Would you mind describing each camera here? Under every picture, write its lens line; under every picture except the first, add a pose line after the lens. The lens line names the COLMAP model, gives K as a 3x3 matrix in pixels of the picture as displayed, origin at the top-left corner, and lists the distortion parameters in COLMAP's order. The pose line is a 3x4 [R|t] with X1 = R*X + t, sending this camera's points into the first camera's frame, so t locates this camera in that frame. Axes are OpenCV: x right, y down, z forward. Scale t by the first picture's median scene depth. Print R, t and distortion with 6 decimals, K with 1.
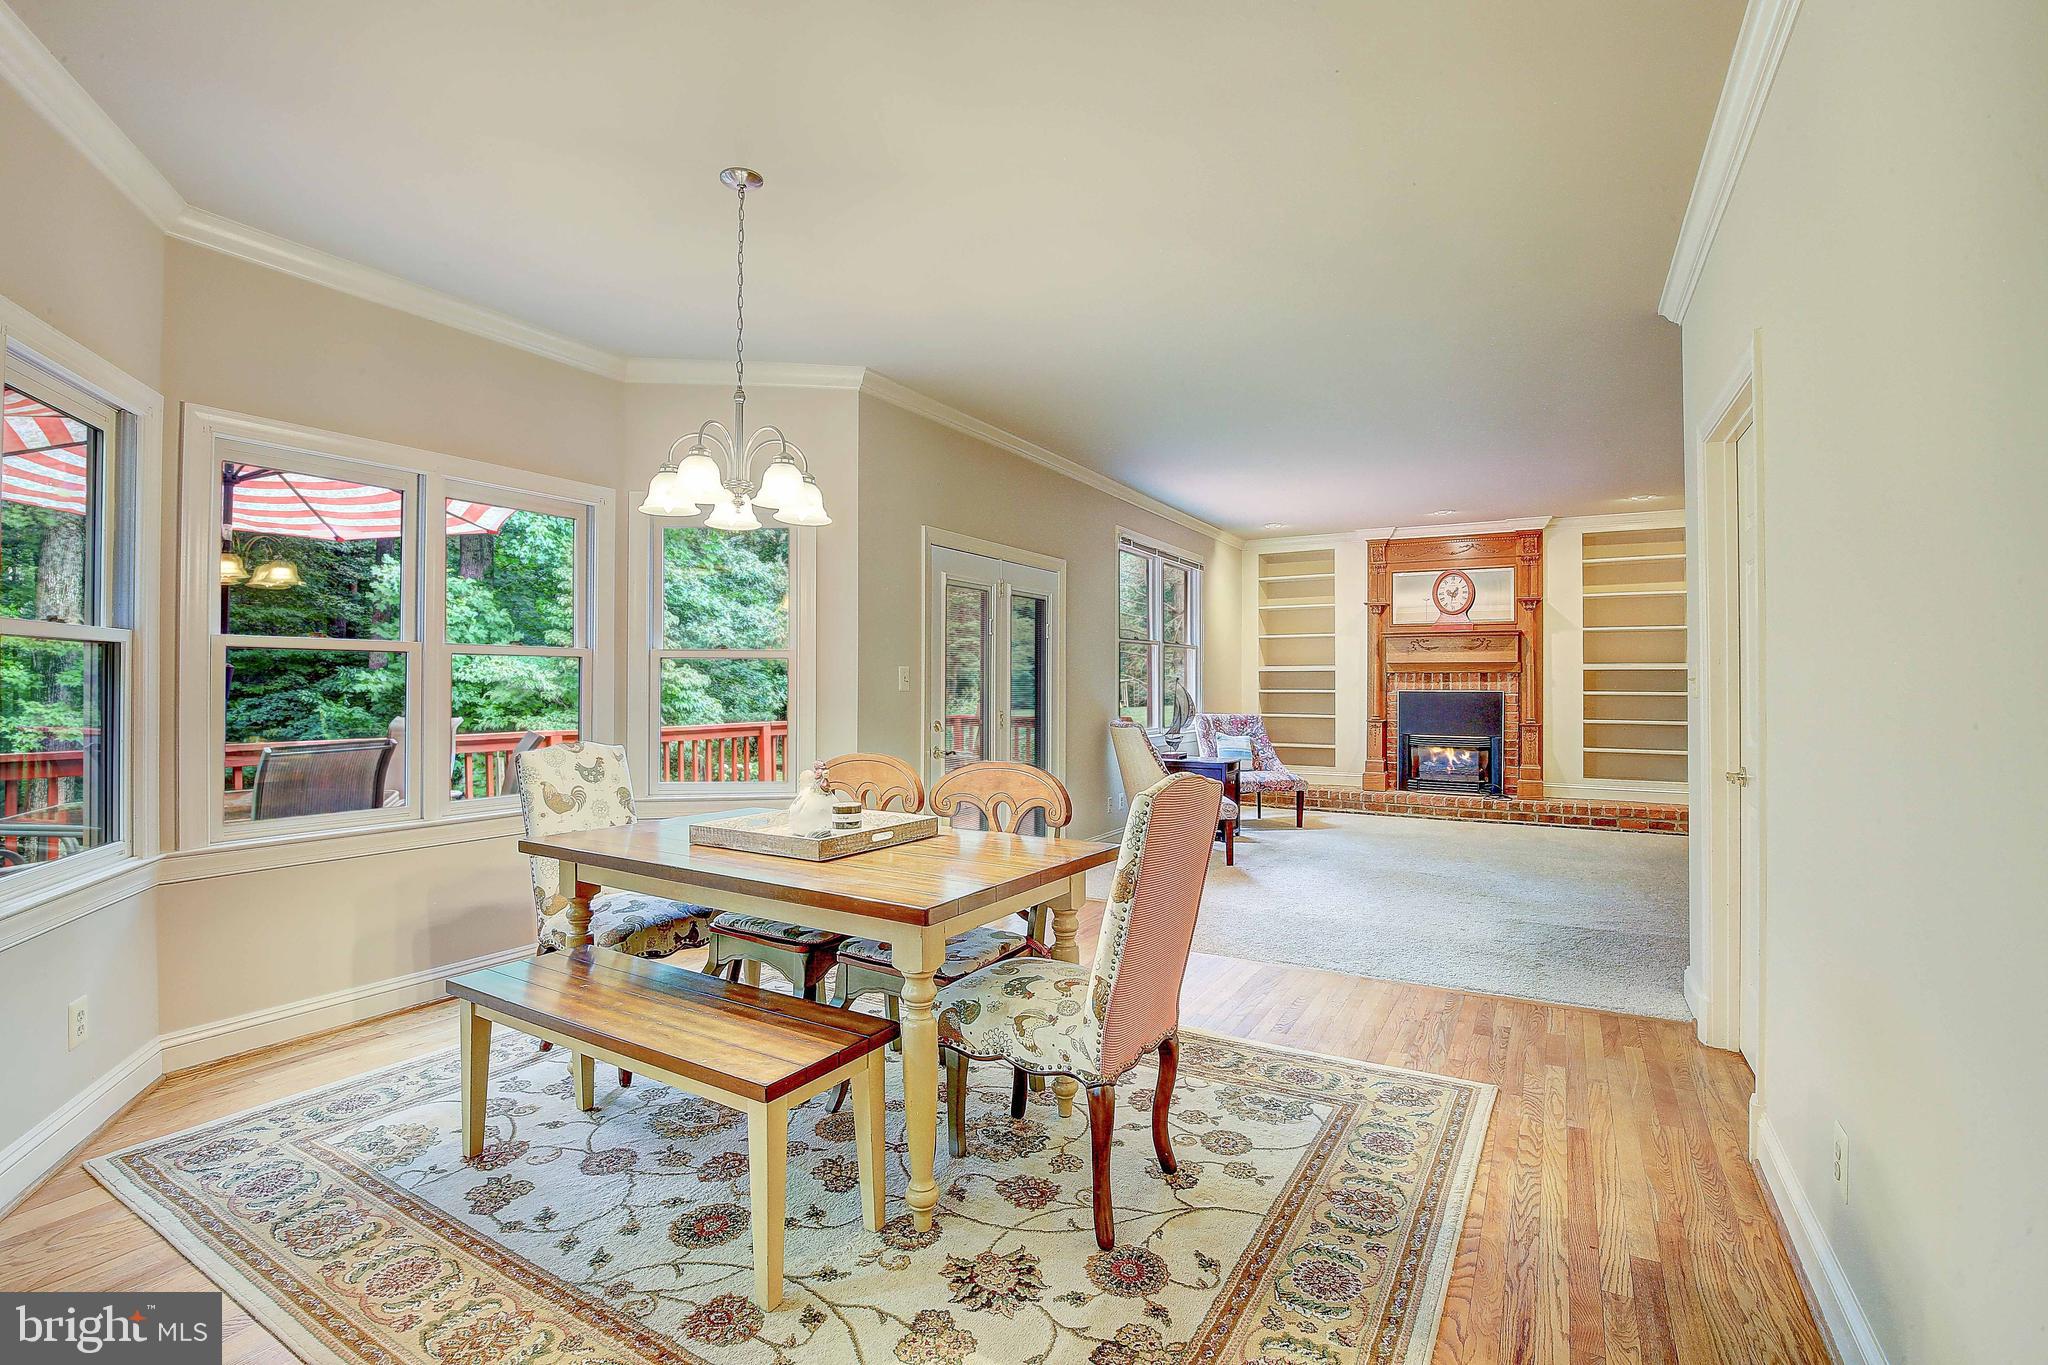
lens RADIAL K [[941.5, 0, 1009.6], [0, 941.5, 678.7], [0, 0, 1]] dist [-0.033470, 0.006234]
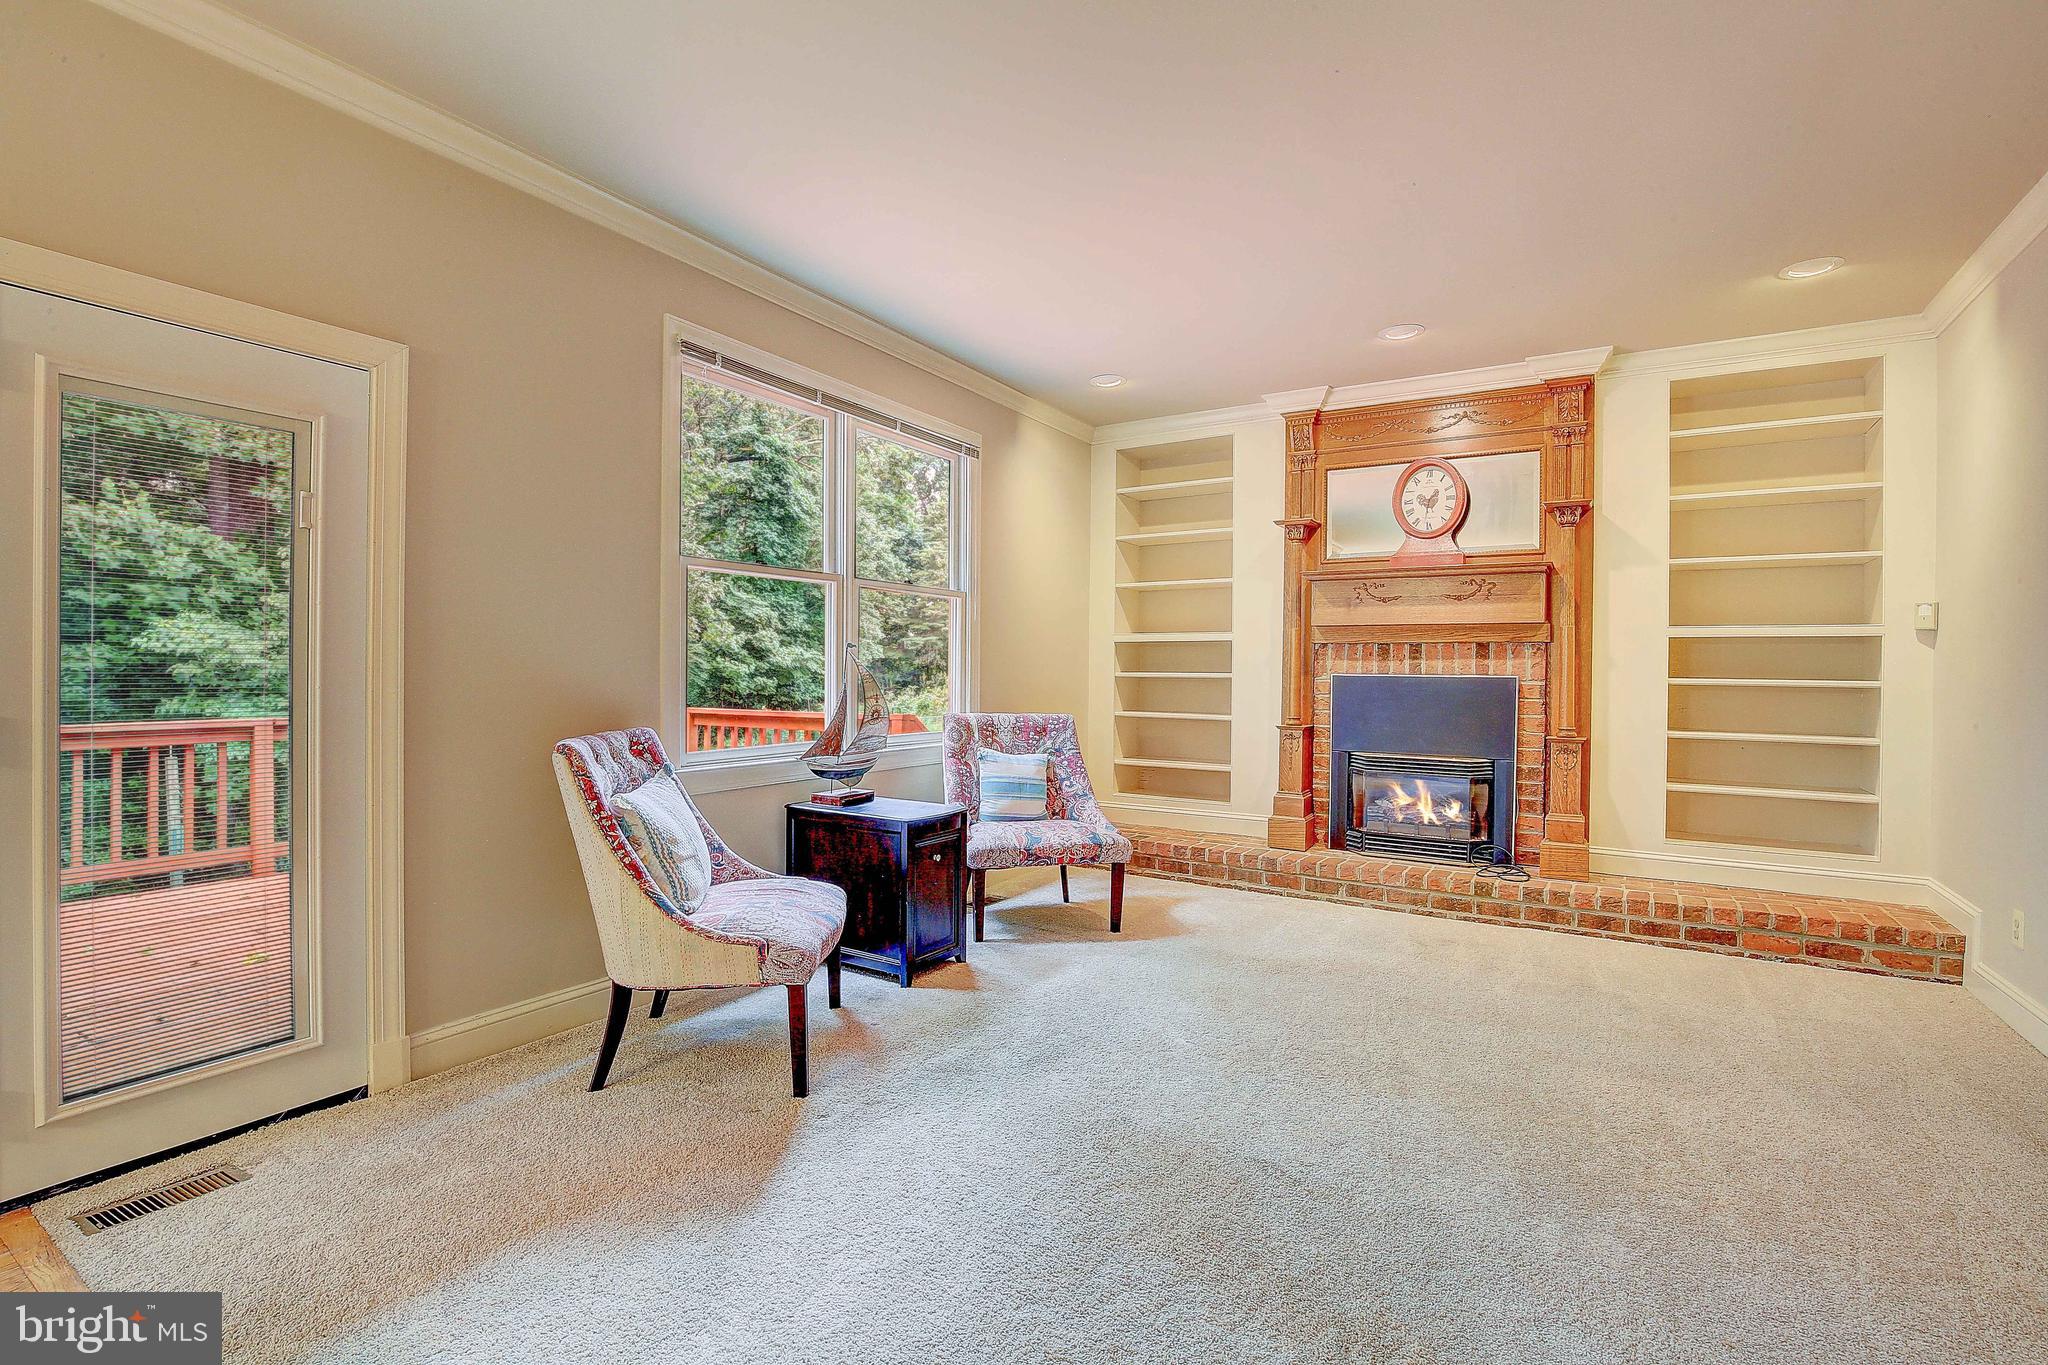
lens RADIAL K [[941.5, 0, 1007.5], [0, 941.5, 678.2], [0, 0, 1]] dist [-0.033470, 0.006234]
pose [[0.999474, 0.008523, -0.031301, 0.244626], [-0.008084, 0.999868, 0.014118, 0.008946], [0.031417, -0.013858, 0.999410, 0.439038]]
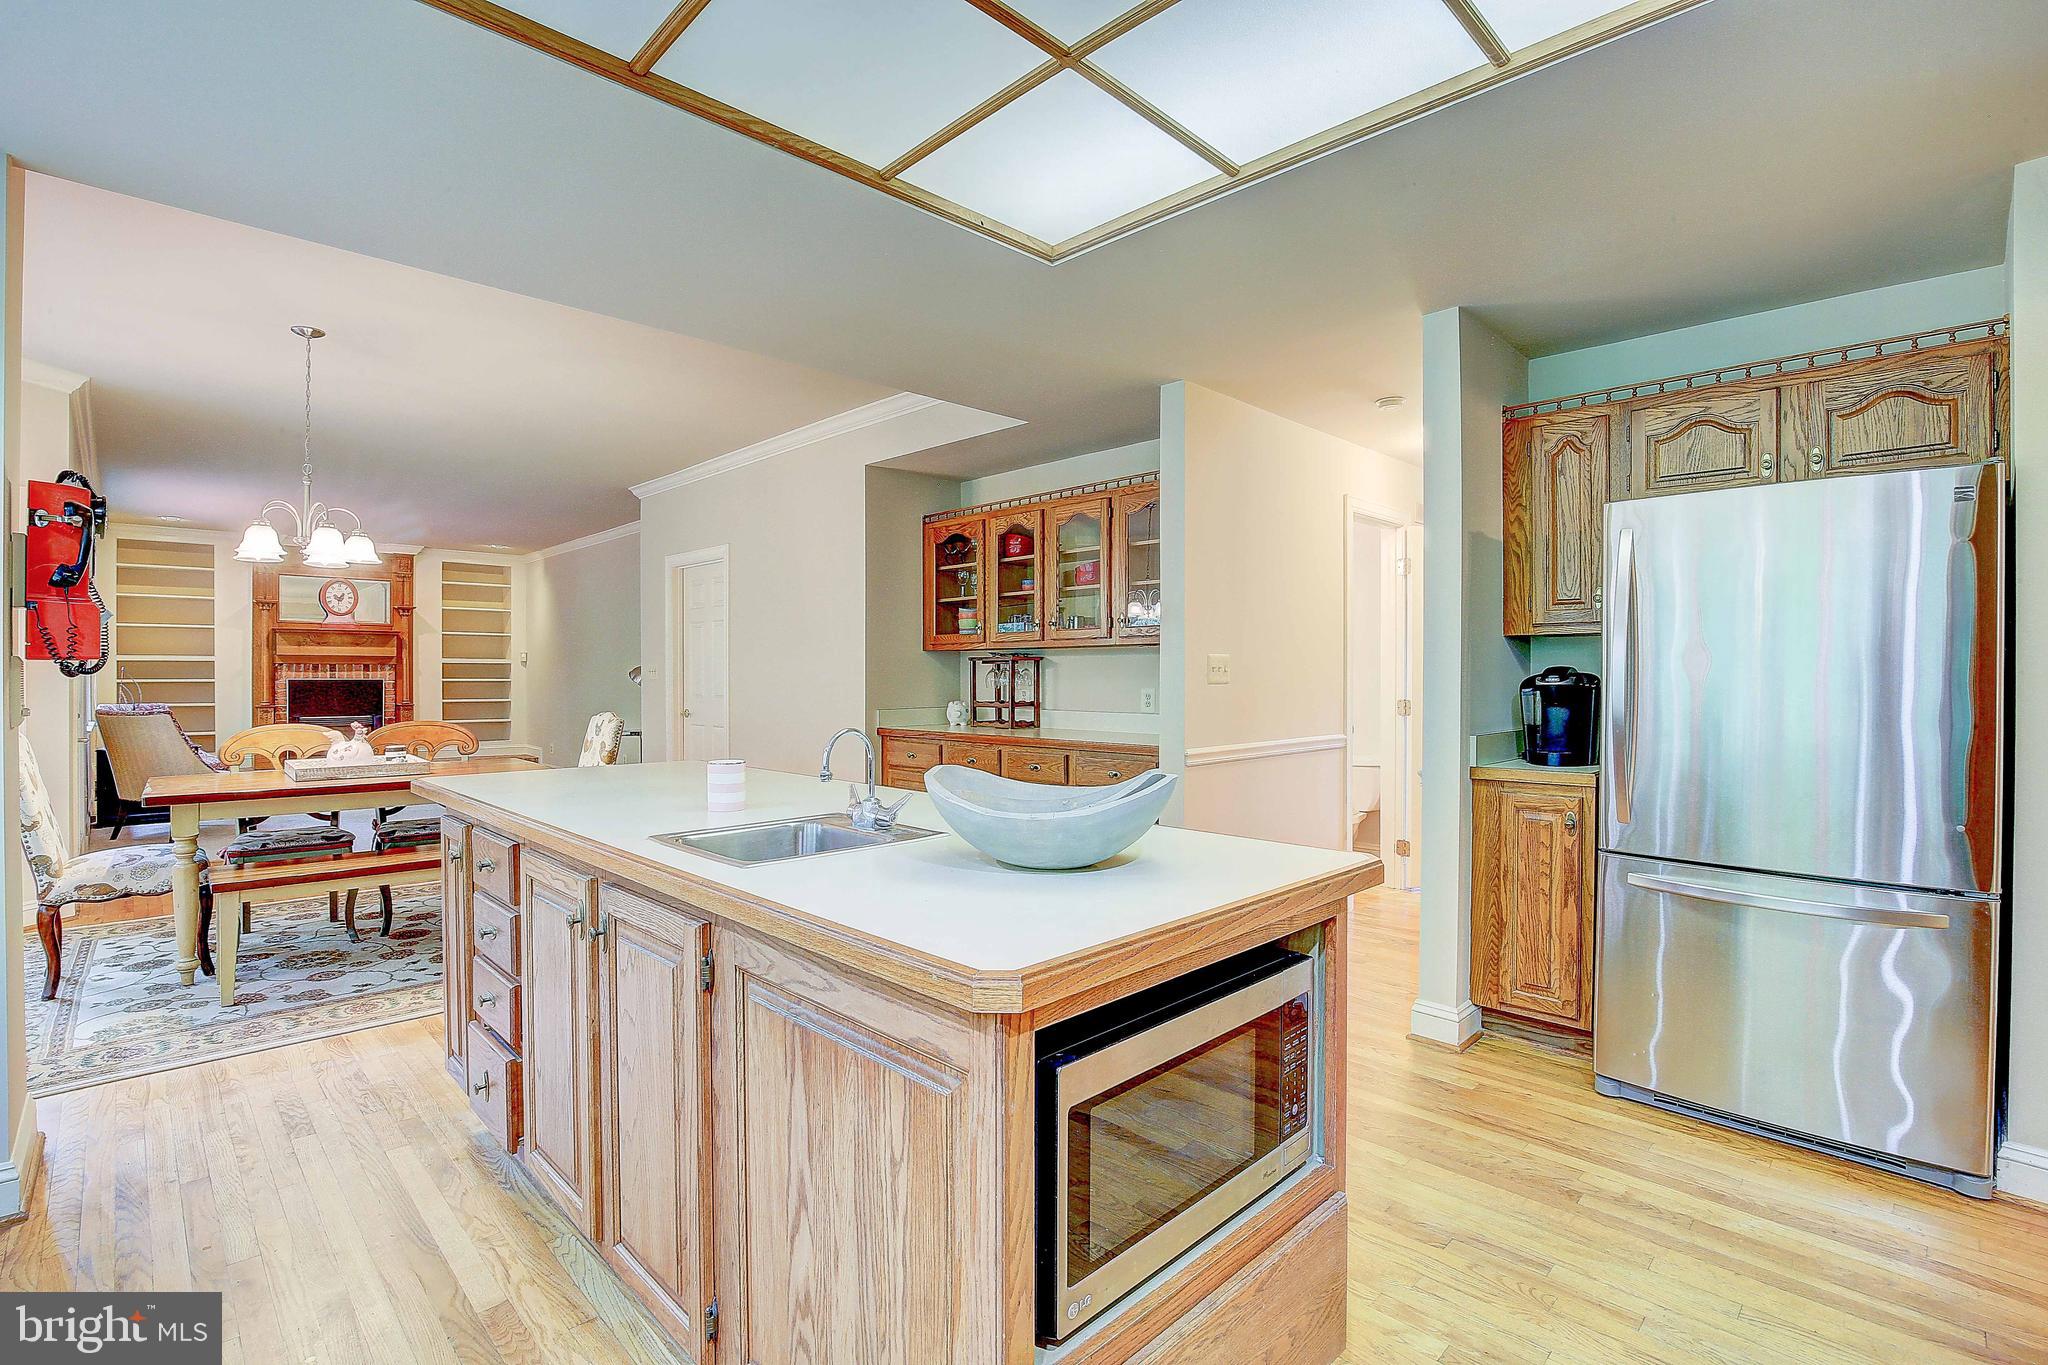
lens RADIAL K [[941.5, 0, 997.9], [0, 941.5, 675.7], [0, 0, 1]] dist [-0.033470, 0.006234]
pose [[0.276672, -0.003334, 0.960959, -0.442908], [-0.005020, 0.999975, 0.004915, -0.001507], [-0.960951, -0.006184, 0.276648, -0.145449]]
